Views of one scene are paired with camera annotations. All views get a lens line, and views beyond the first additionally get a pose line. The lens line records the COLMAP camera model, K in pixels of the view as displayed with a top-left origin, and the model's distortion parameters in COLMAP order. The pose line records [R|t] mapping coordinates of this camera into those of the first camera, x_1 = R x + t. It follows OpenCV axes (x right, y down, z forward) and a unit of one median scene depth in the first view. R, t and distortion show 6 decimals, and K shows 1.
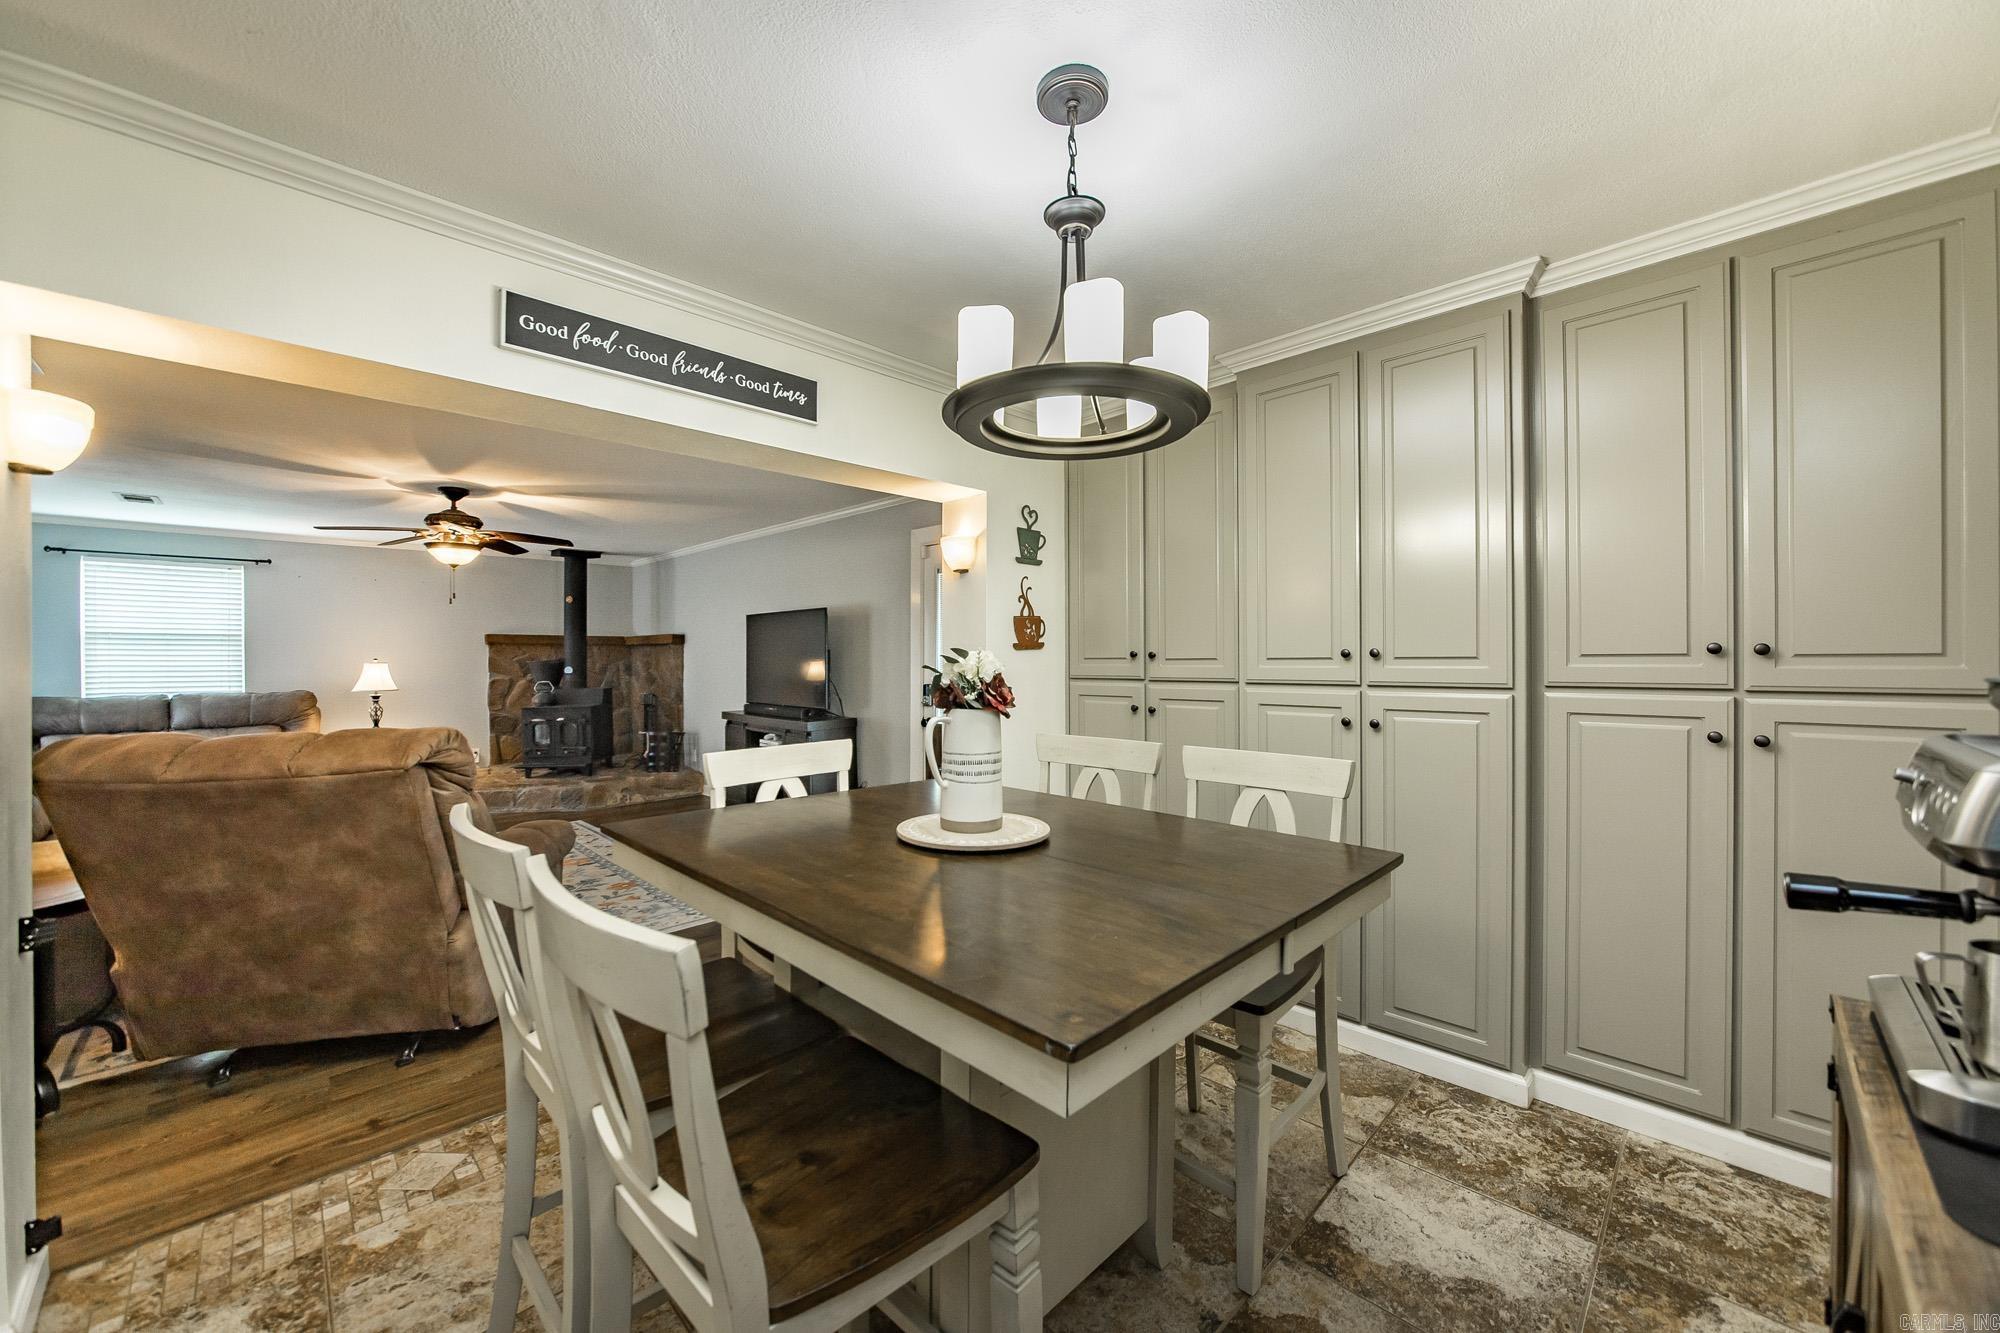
lens RADIAL K [[748.0, 0, 1000.0], [0, 748.0, 659.4], [0, 0, 1]] dist [-0.018213, -0.000013]
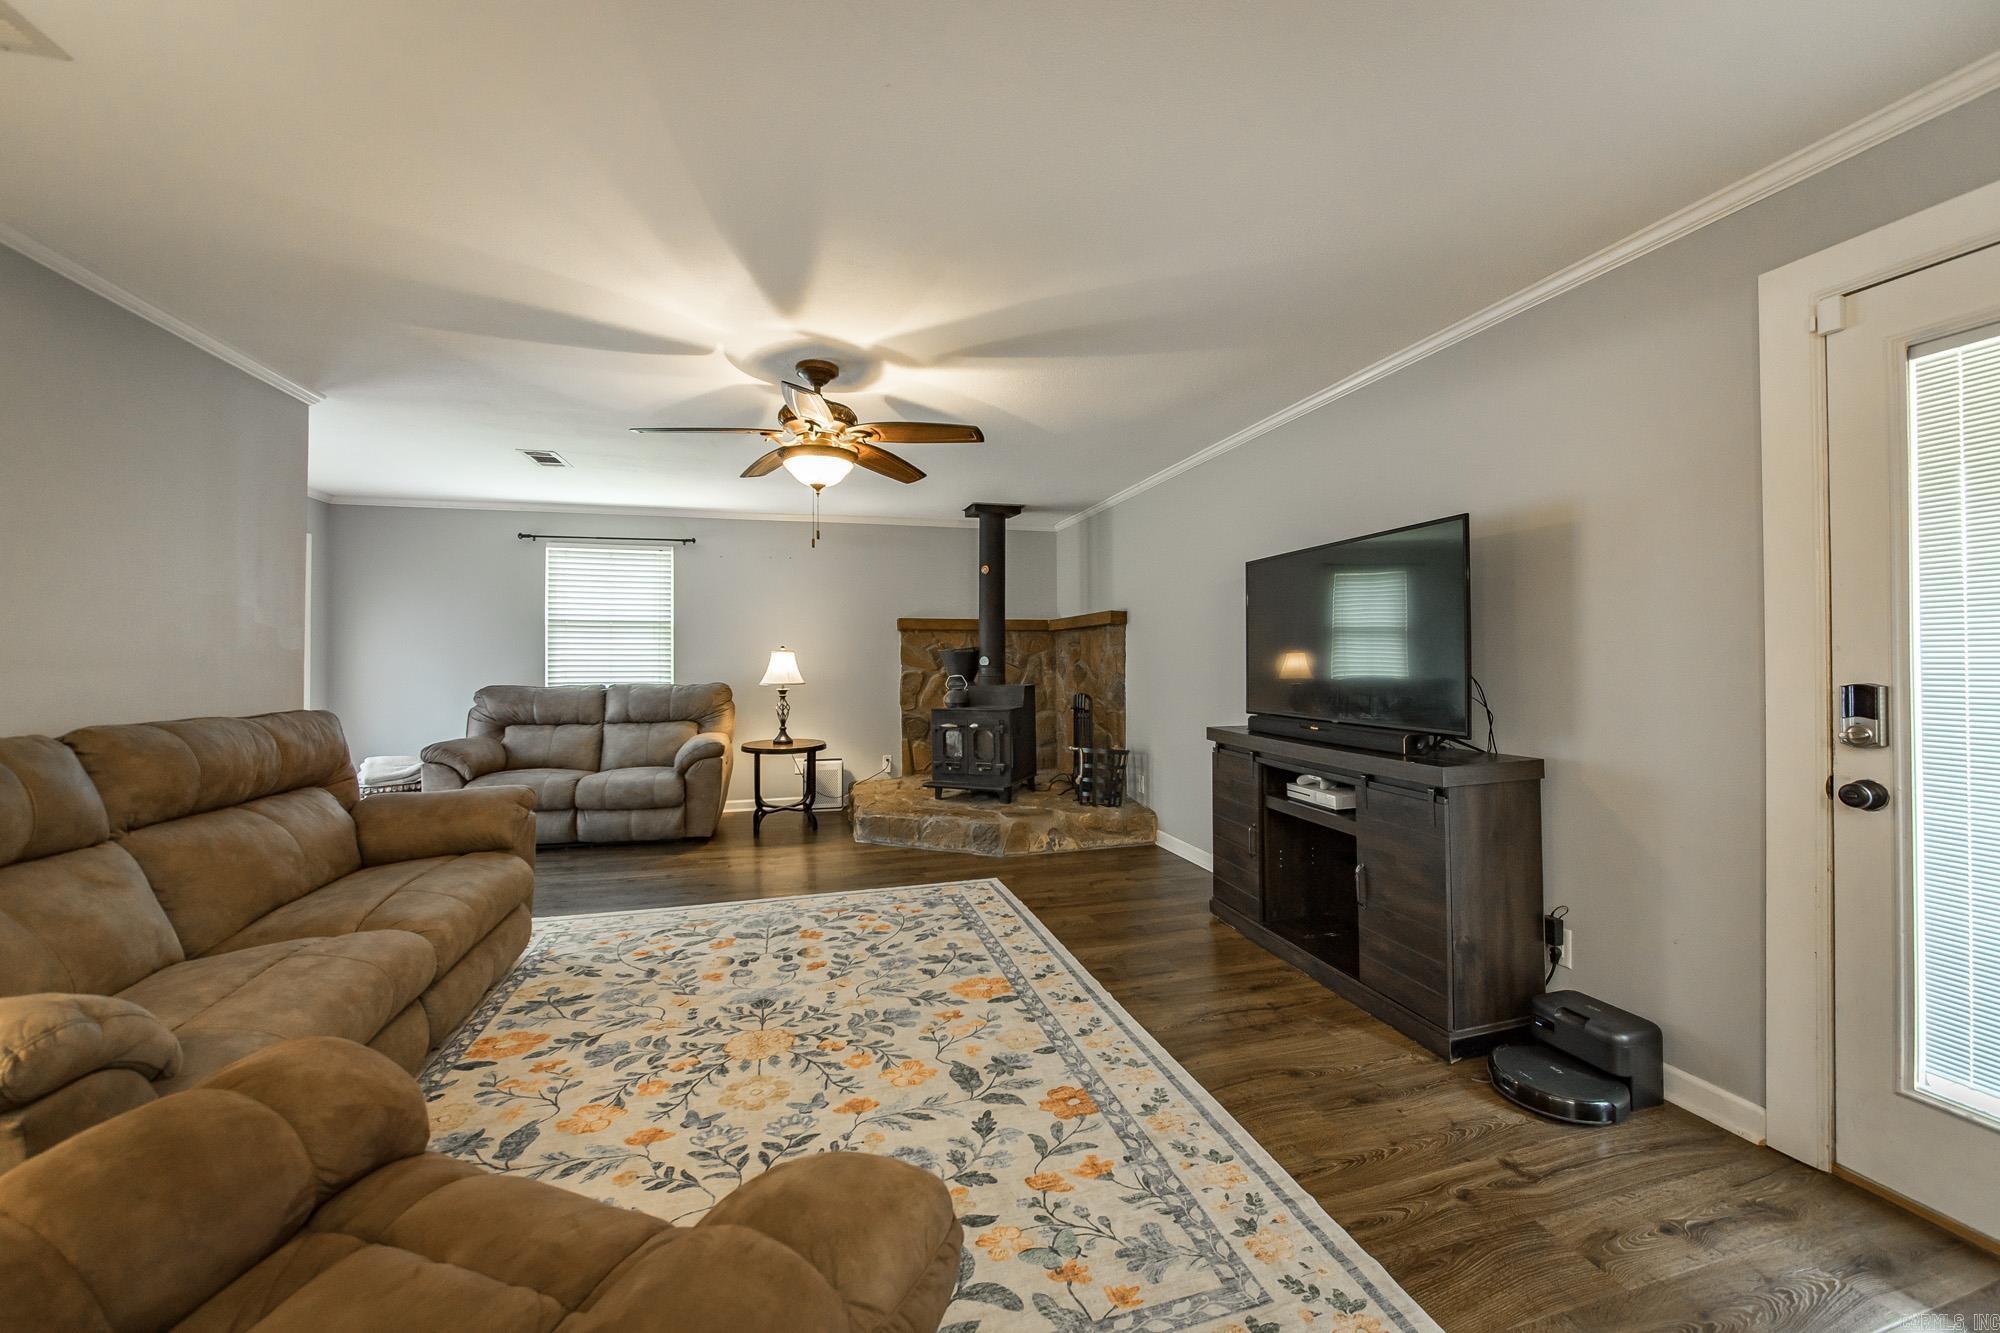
lens RADIAL K [[749.3, 0, 1001.2], [0, 749.3, 655.5], [0, 0, 1]] dist [-0.009886, -0.000077]
pose [[0.871050, -0.004379, -0.491174, -0.216123], [0.001069, 0.999975, -0.007020, 0.016557], [0.491193, 0.005589, 0.871033, 0.391366]]
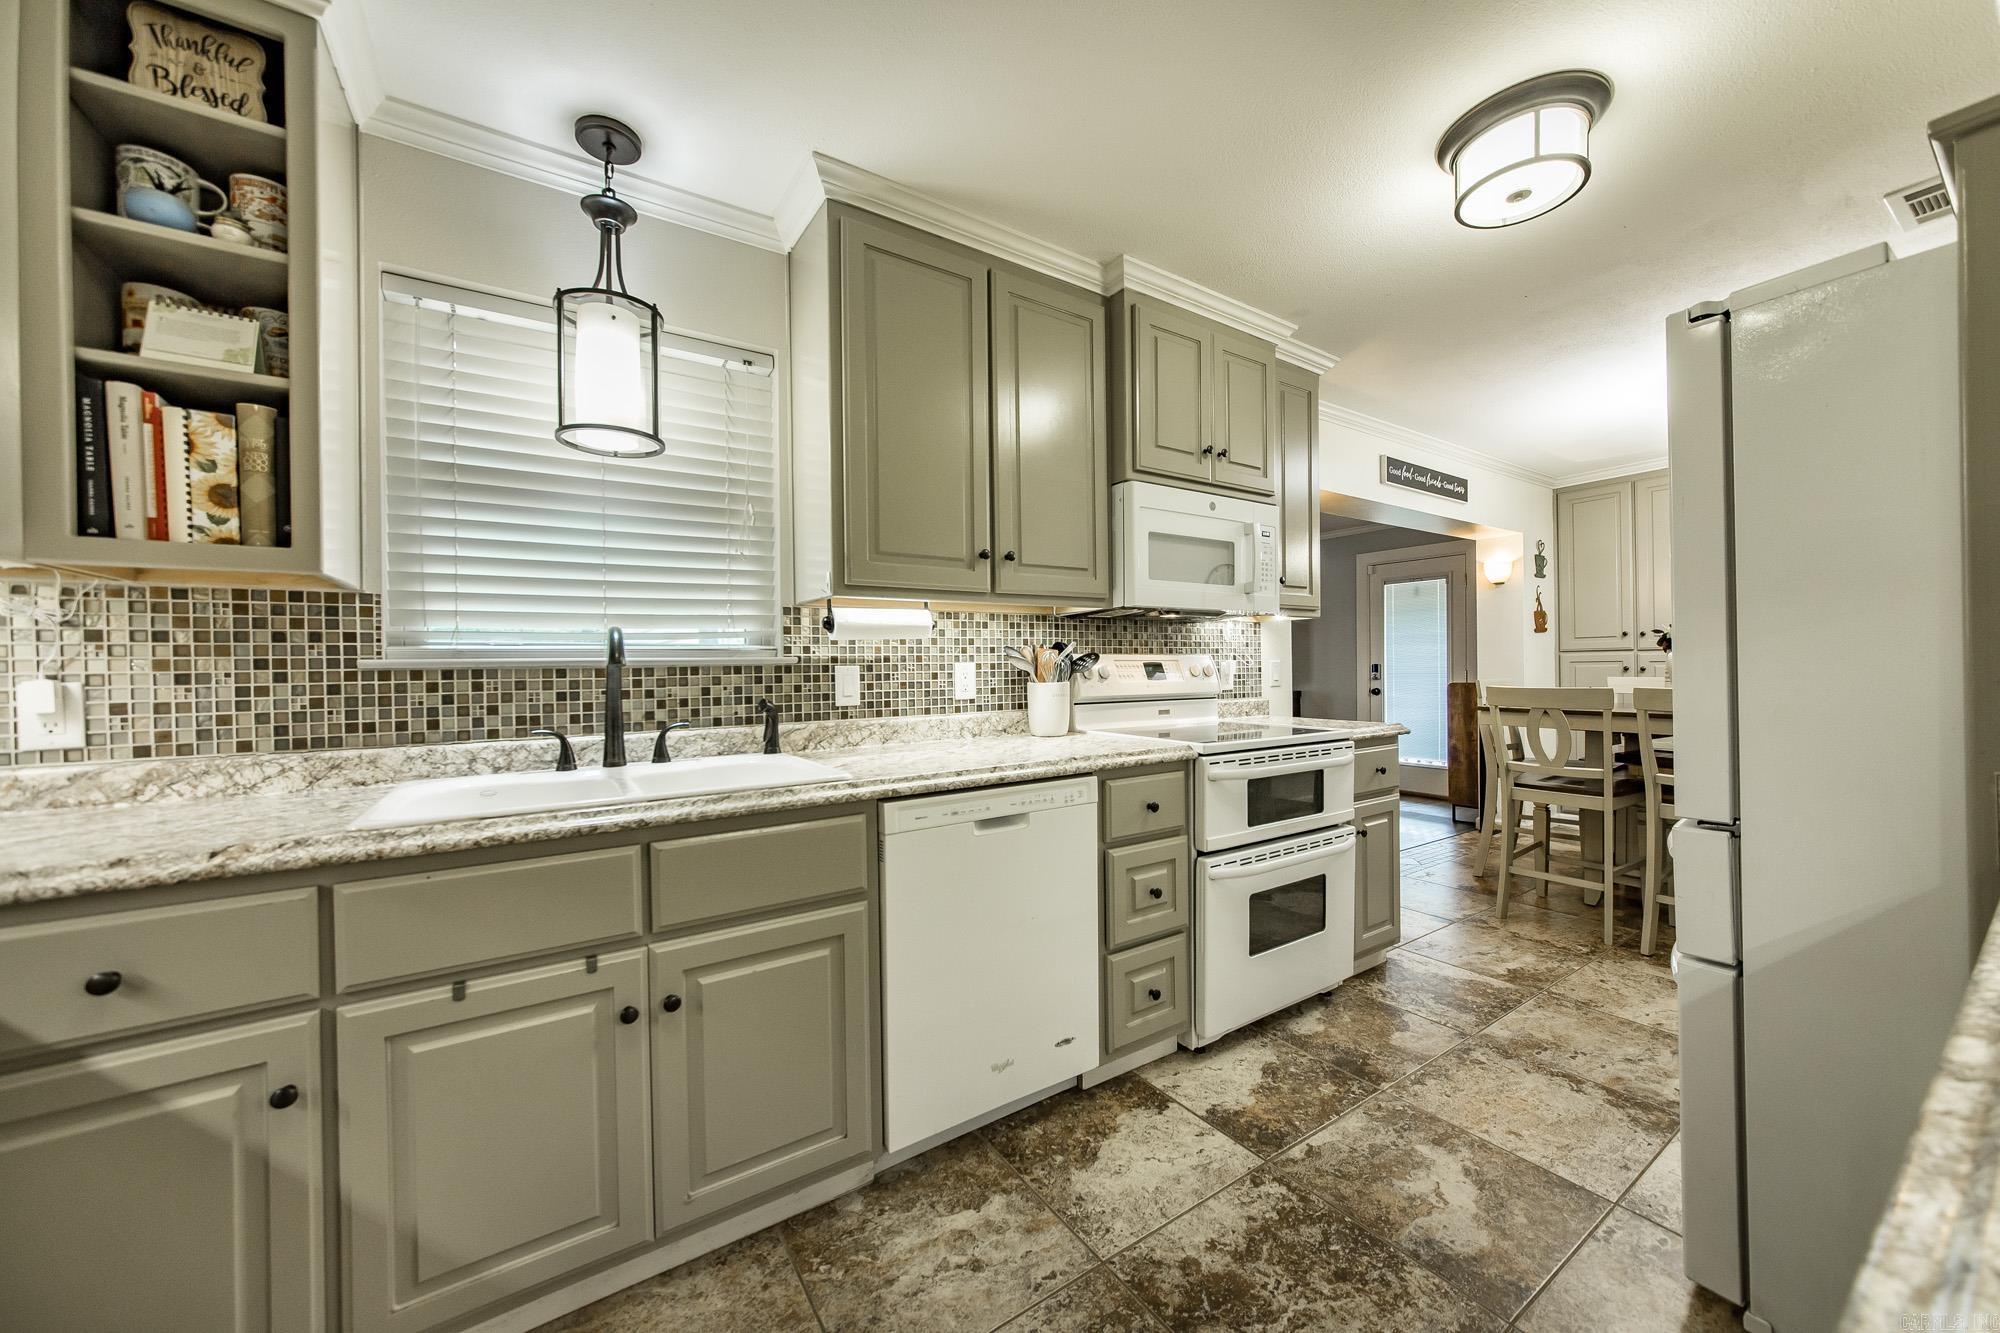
lens RADIAL K [[722.0, 0, 1011.4], [0, 722.0, 671.9], [0, 0, 1]] dist [-0.001071, -0.000073]
pose [[0.980996, -0.008443, -0.193846, -0.393686], [0.009577, 0.999942, 0.004910, 0.026641], [0.193794, -0.006674, 0.981020, -0.360762]]
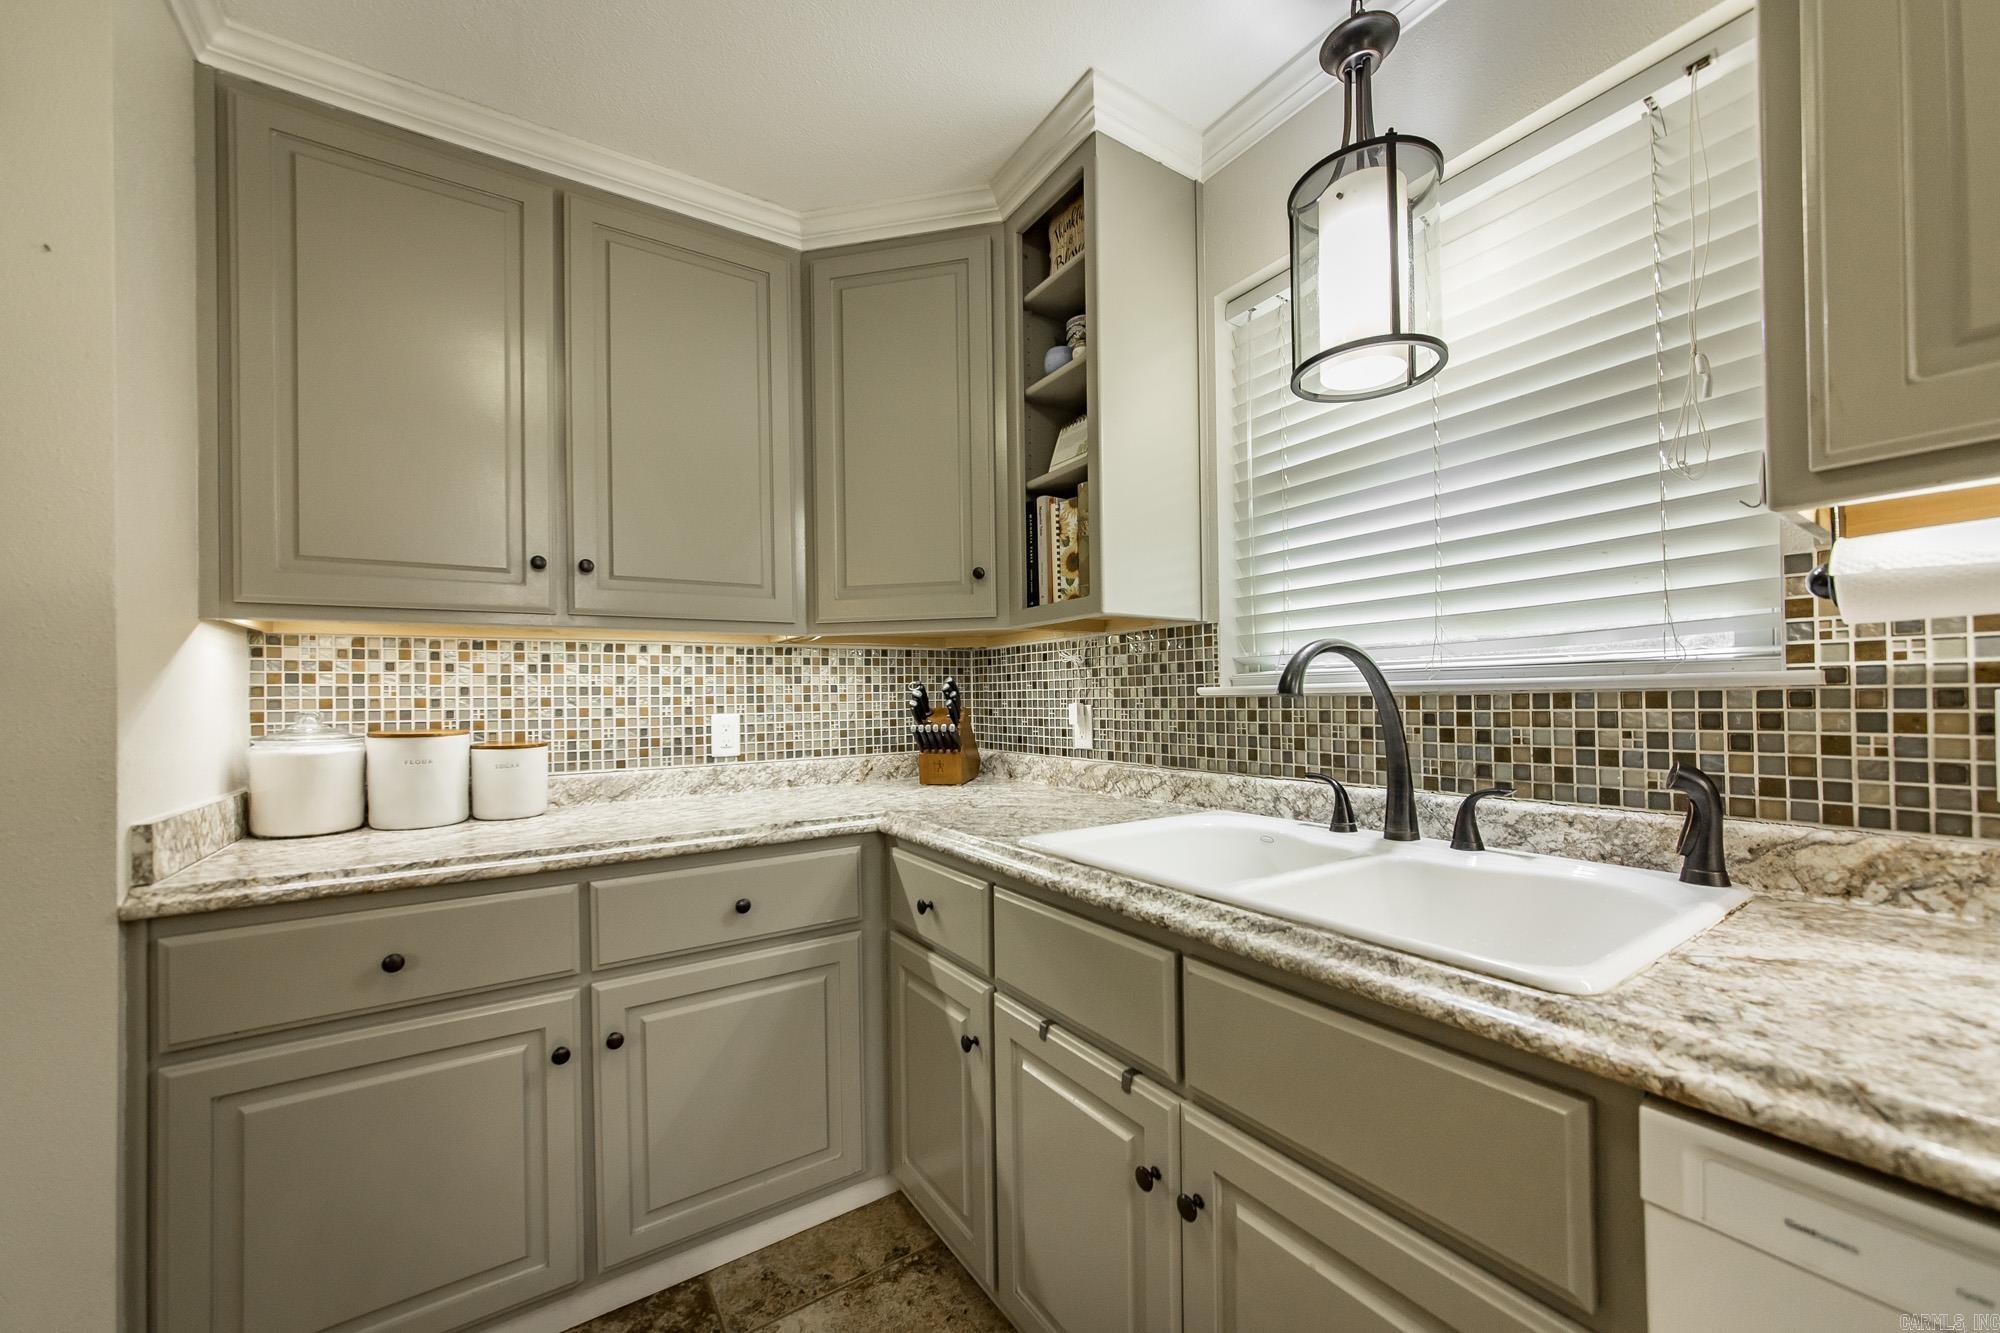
lens RADIAL K [[735.6, 0, 1001.3], [0, 735.6, 696.0], [0, 0, 1]] dist [-0.001839, -0.000141]
pose [[-0.196296, 0.002891, -0.980540, -0.386018], [0.011106, 0.999938, 0.000725, 0.023722], [0.980482, -0.010748, -0.196316, -0.182302]]
